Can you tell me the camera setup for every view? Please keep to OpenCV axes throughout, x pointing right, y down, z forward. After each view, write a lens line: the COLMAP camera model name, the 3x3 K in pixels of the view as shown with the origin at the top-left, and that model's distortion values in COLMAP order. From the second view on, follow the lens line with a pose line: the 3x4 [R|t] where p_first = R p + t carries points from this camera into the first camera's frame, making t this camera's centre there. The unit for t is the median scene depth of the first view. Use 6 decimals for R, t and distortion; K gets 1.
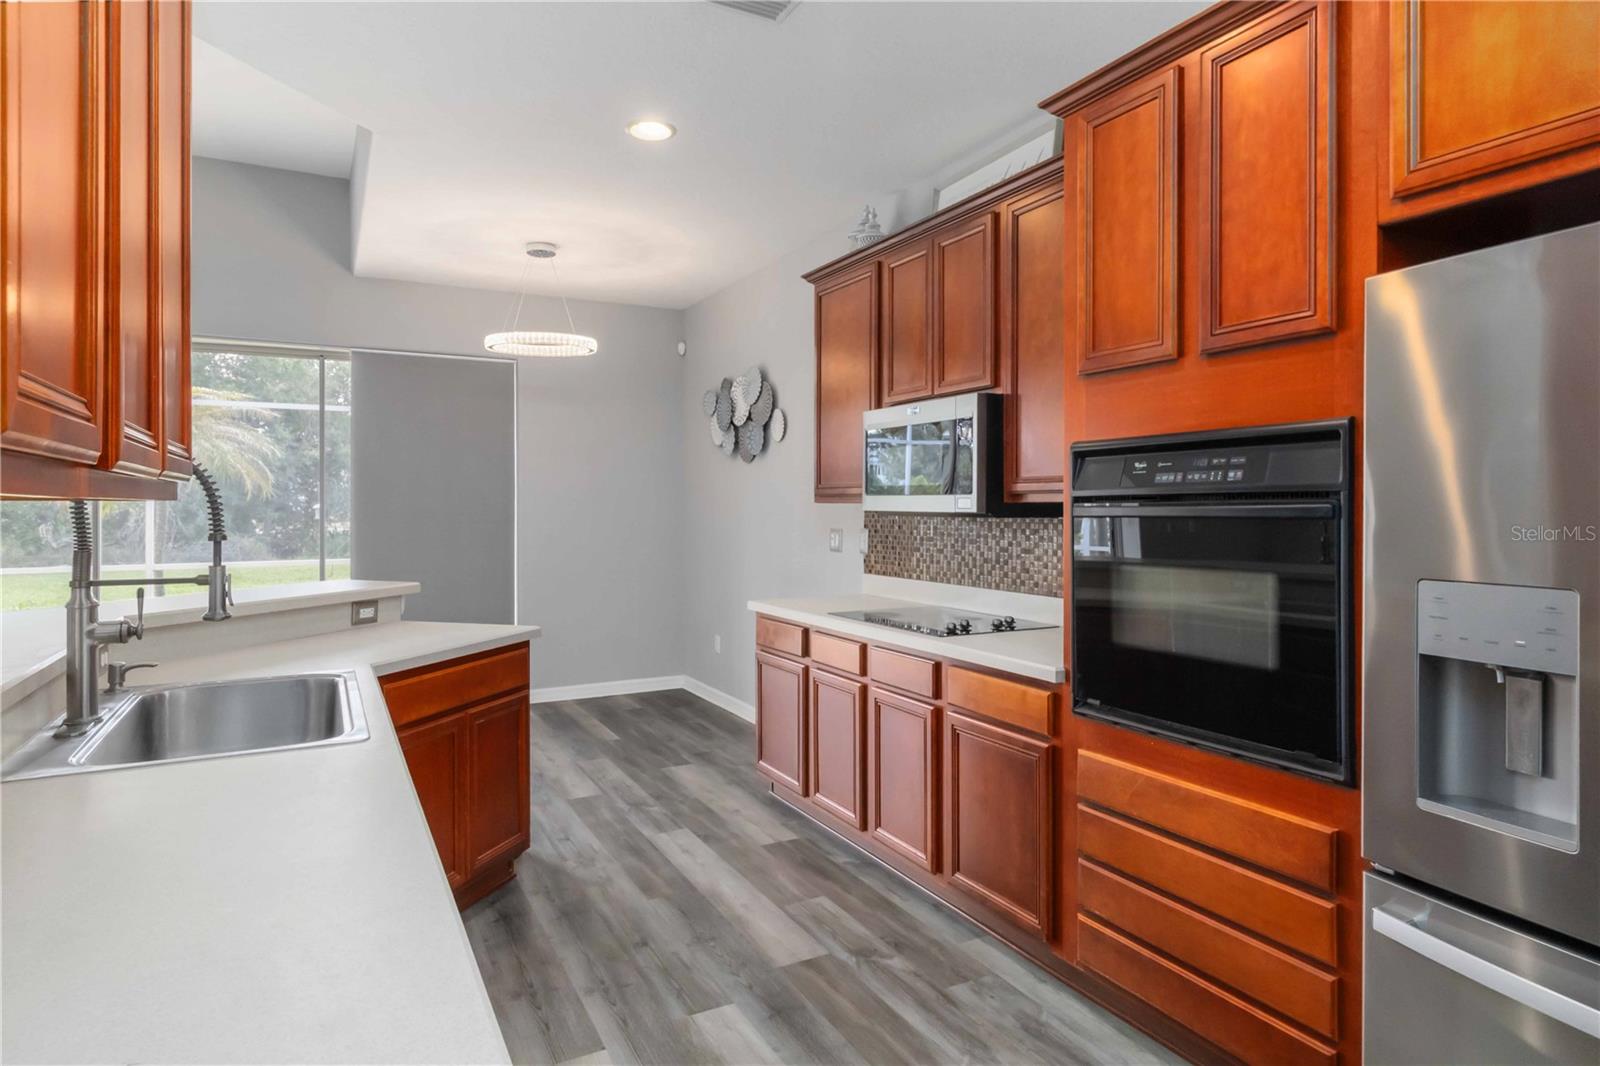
lens RADIAL K [[909.2, 0, 804.9], [0, 909.2, 479.2], [0, 0, 1]] dist [0.004295, 0.002493]
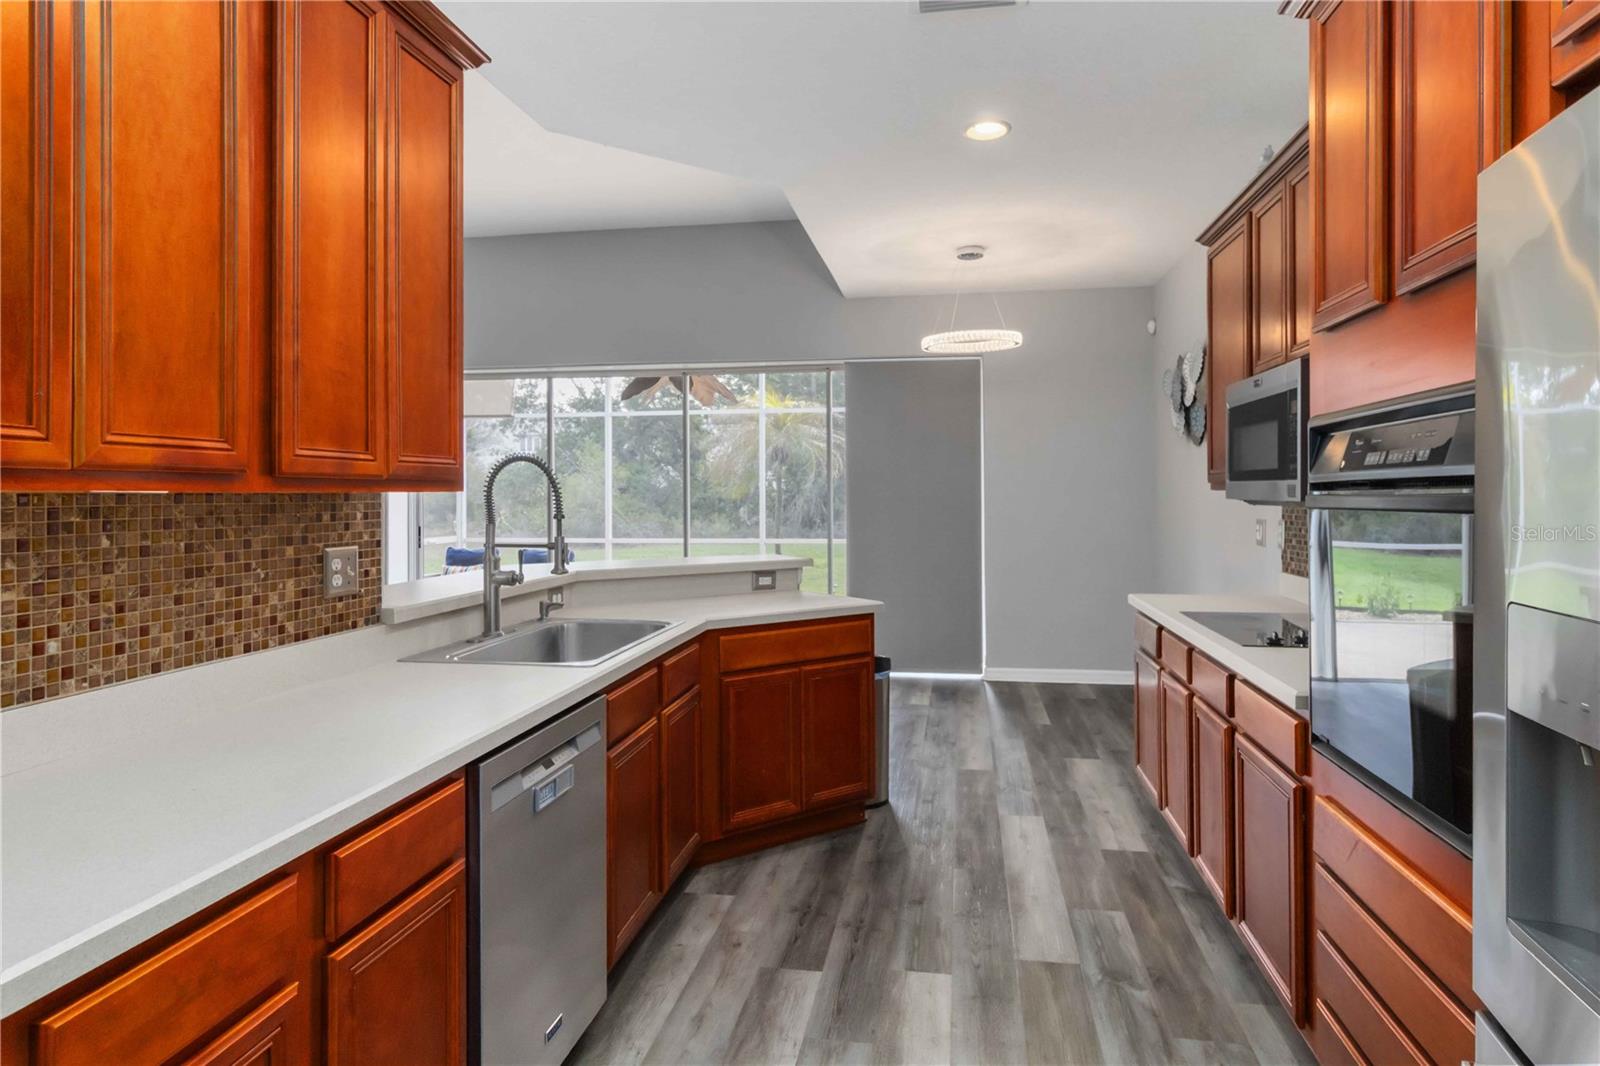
lens RADIAL K [[909.2, 0, 809.1], [0, 909.2, 465.4], [0, 0, 1]] dist [0.004295, 0.002493]
pose [[0.793730, -0.019642, -0.607952, 0.330301], [0.019259, 0.999789, -0.007157, 0.000701], [0.607965, -0.006028, 0.793941, 0.063059]]
